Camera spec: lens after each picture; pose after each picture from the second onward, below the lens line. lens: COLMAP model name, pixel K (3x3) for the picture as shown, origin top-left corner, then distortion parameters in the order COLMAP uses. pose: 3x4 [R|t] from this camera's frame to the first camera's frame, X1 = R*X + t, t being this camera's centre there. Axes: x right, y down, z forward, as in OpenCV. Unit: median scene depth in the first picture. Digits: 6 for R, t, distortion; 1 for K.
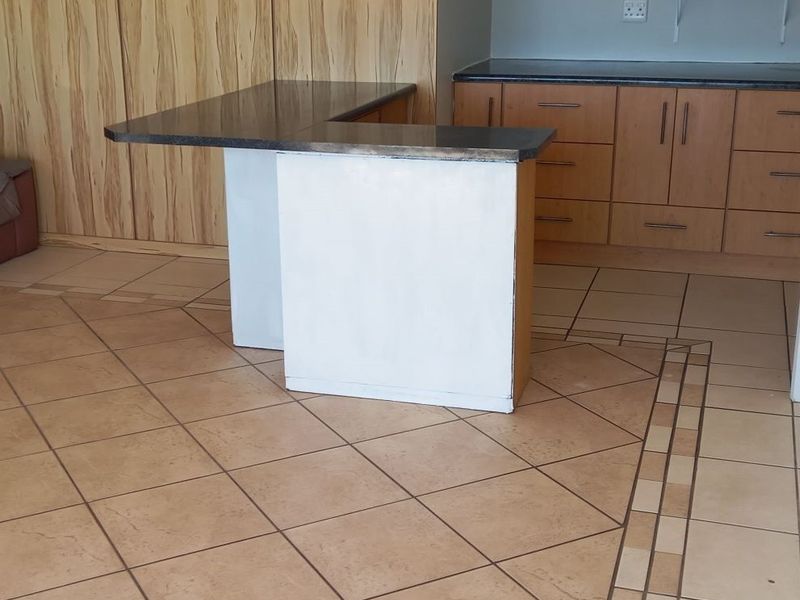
lens RADIAL K [[1151.5, 0, 391.1], [0, 1151.5, 325.9], [0, 0, 1]] dist [0.058973, 0.000000]
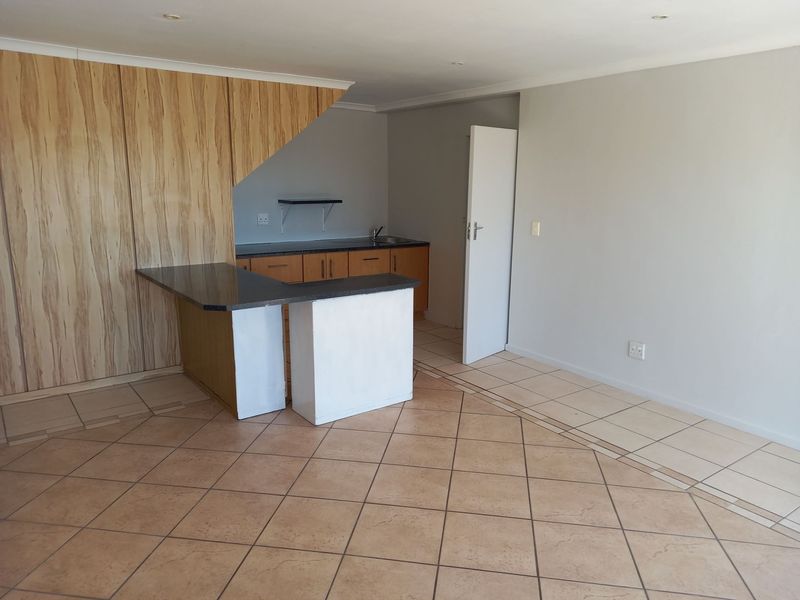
lens RADIAL K [[576.6, 0, 397.4], [0, 576.6, 302.9], [0, 0, 1]] dist [0.068597, -0.065132]
pose [[0.603262, -0.156060, 0.782125, -0.540213], [0.237744, 0.971272, 0.010426, -0.088005], [-0.761283, 0.179656, 0.623034, 0.211409]]
